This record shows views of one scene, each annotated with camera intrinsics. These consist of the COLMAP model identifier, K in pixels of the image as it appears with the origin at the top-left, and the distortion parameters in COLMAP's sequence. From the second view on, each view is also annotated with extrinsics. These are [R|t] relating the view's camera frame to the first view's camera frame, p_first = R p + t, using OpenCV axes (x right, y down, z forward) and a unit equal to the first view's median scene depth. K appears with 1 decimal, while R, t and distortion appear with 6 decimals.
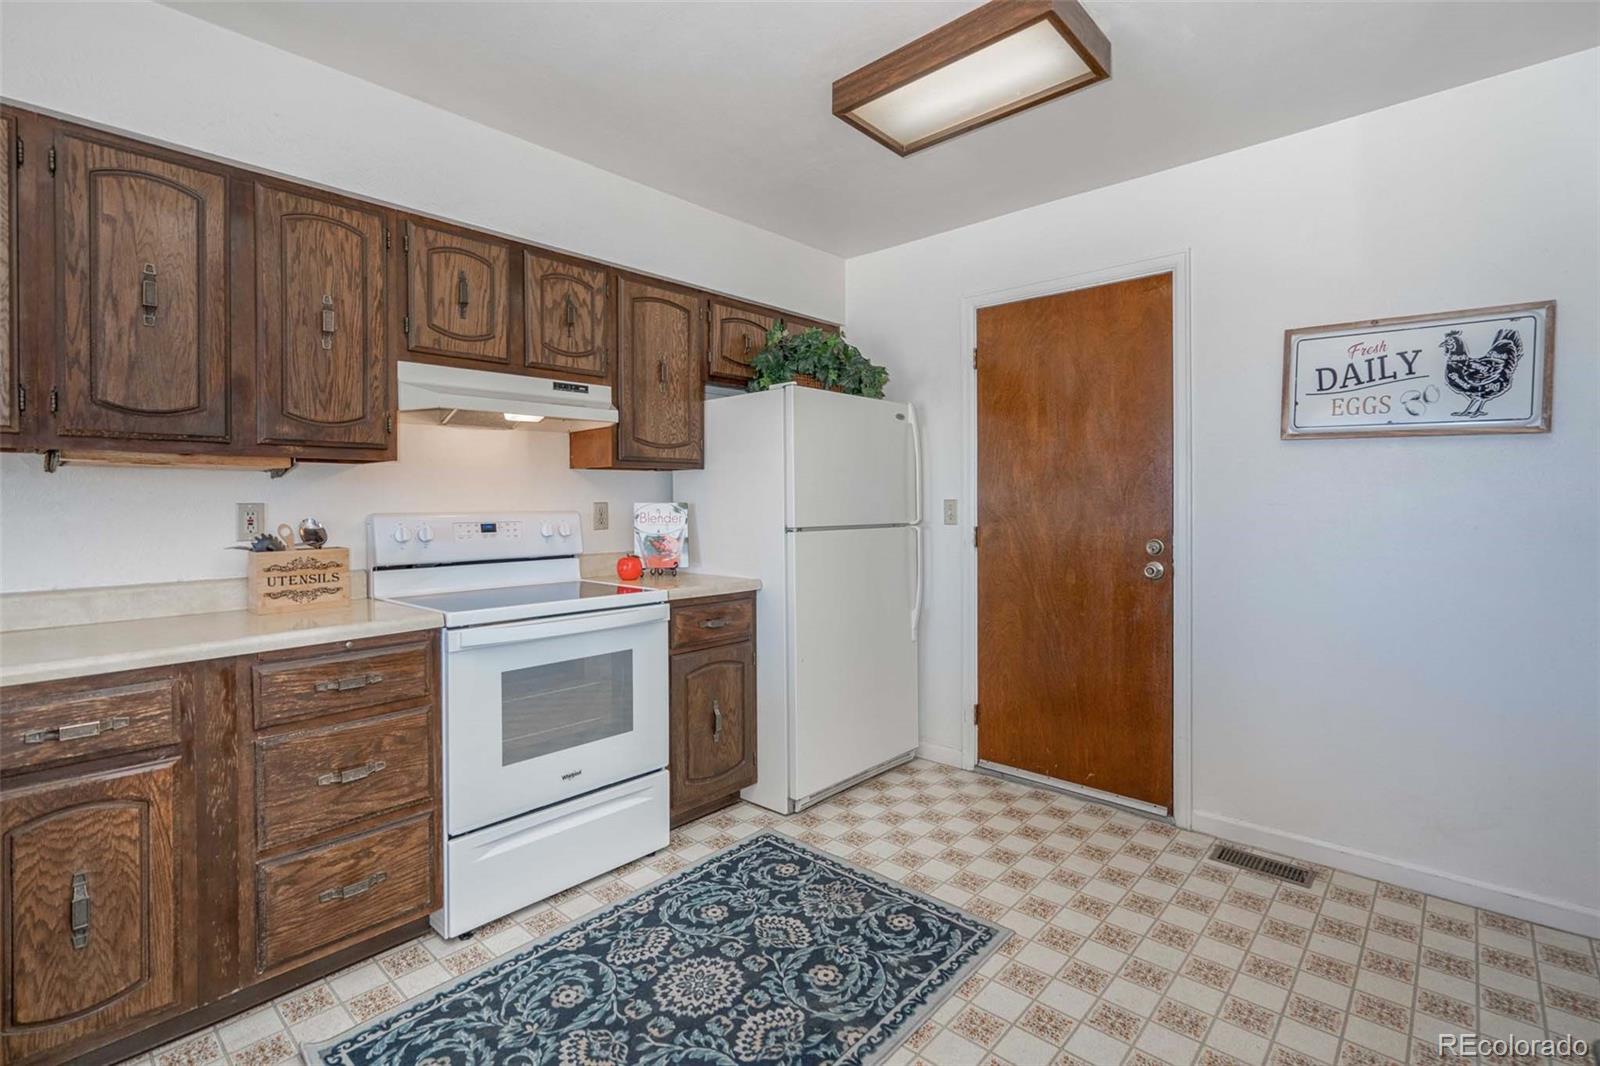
lens RADIAL K [[741.9, 0, 786.7], [0, 741.9, 511.0], [0, 0, 1]] dist [-0.006234, 0.003191]
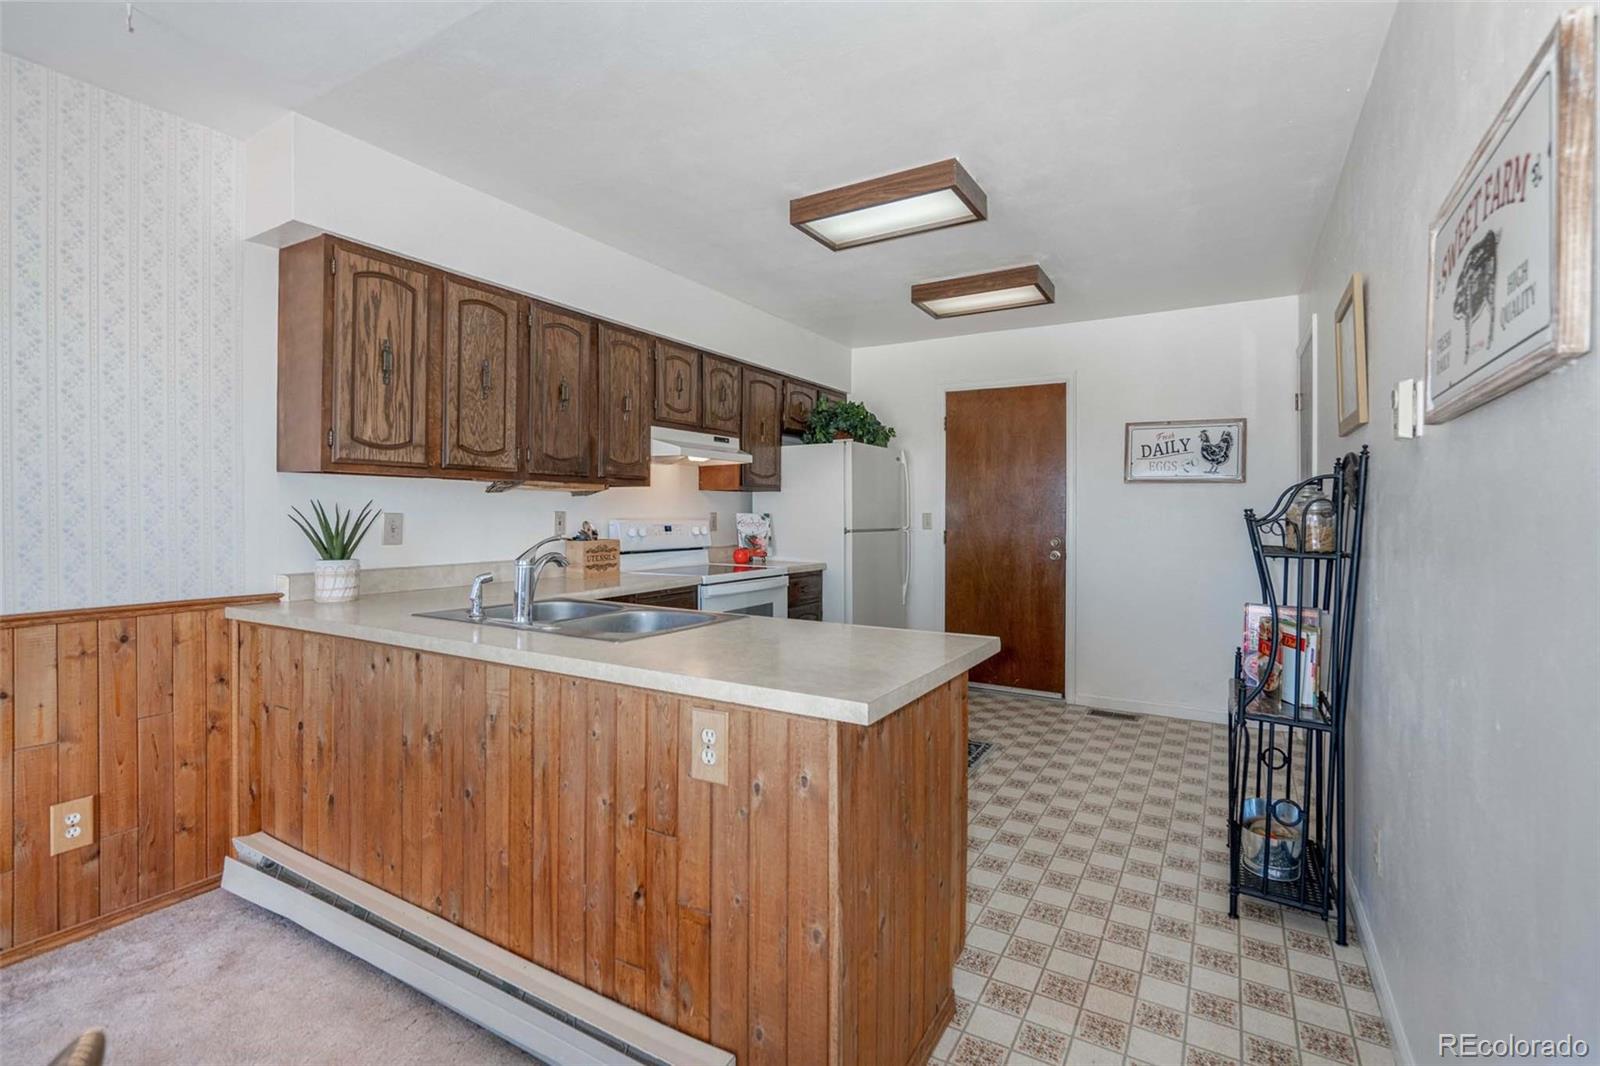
lens RADIAL K [[741.9, 0, 791.2], [0, 741.9, 517.6], [0, 0, 1]] dist [-0.006234, 0.003191]
pose [[0.978985, 0.008658, 0.203748, -0.542410], [-0.007327, 0.999947, -0.007287, 0.010772], [-0.203801, 0.005641, 0.978996, -0.665579]]
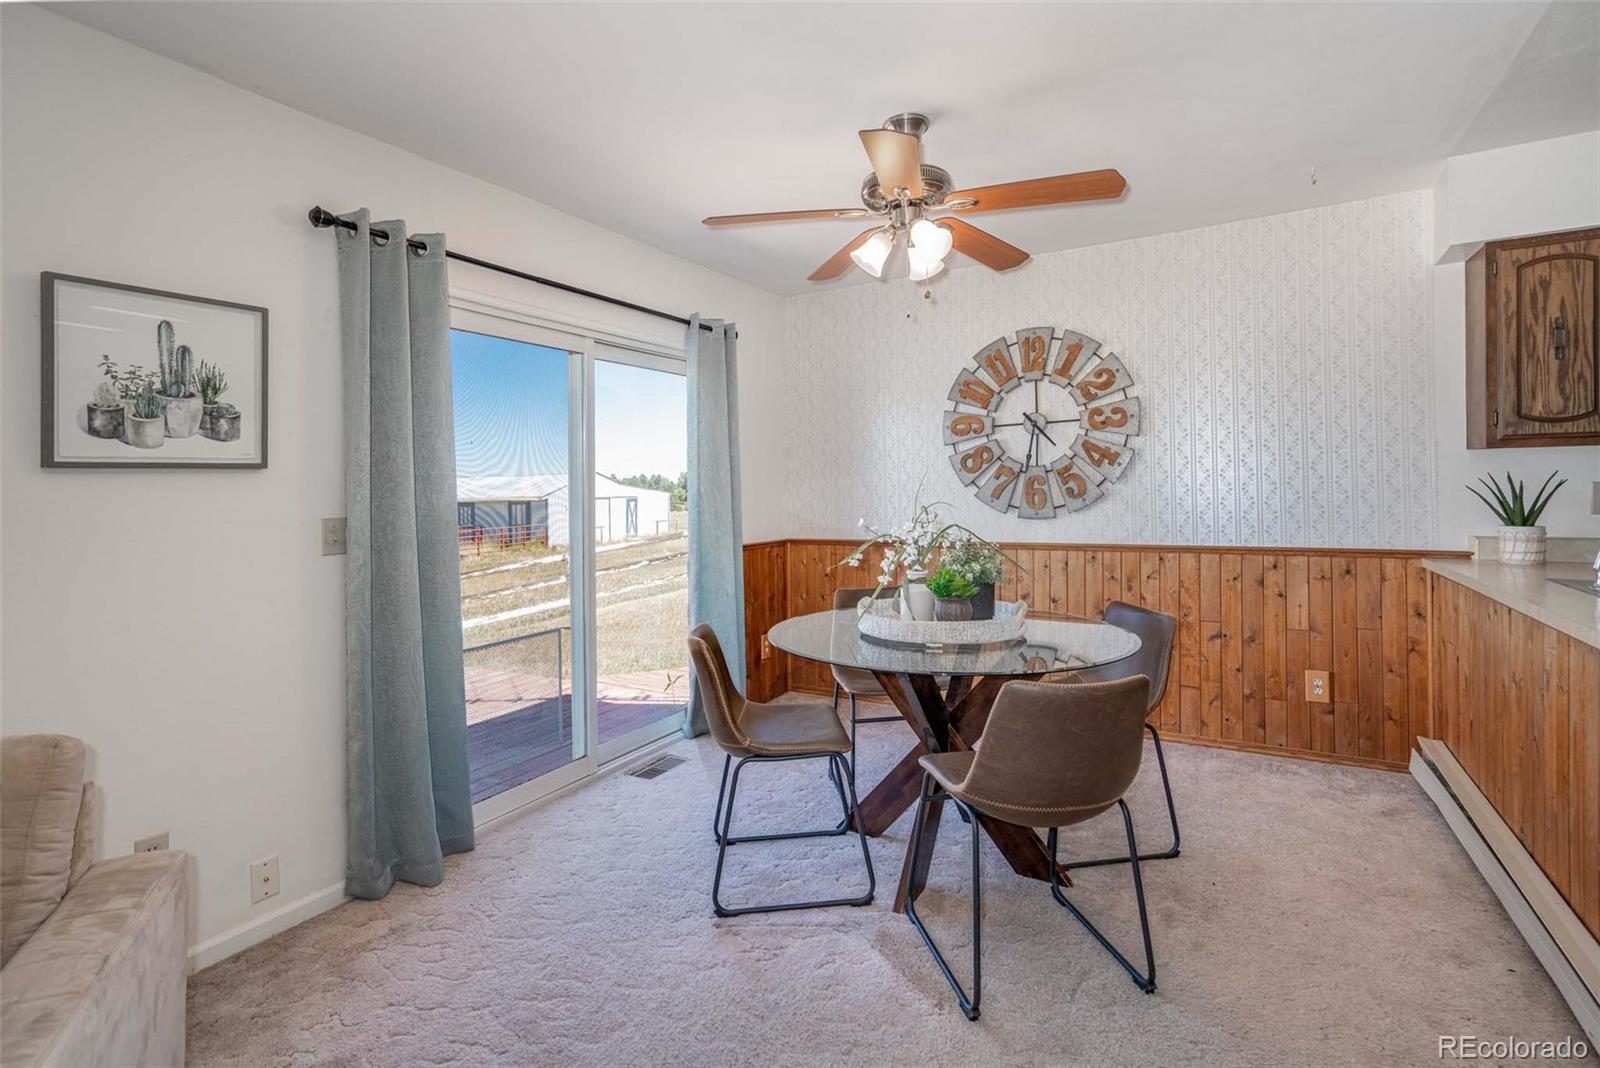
lens RADIAL K [[741.9, 0, 821.2], [0, 741.9, 477.0], [0, 0, 1]] dist [-0.006234, 0.003191]
pose [[0.229809, -0.009939, -0.973185, -0.044067], [0.001863, 0.999951, -0.009773, -0.000727], [0.973234, 0.000432, 0.229816, -0.847518]]
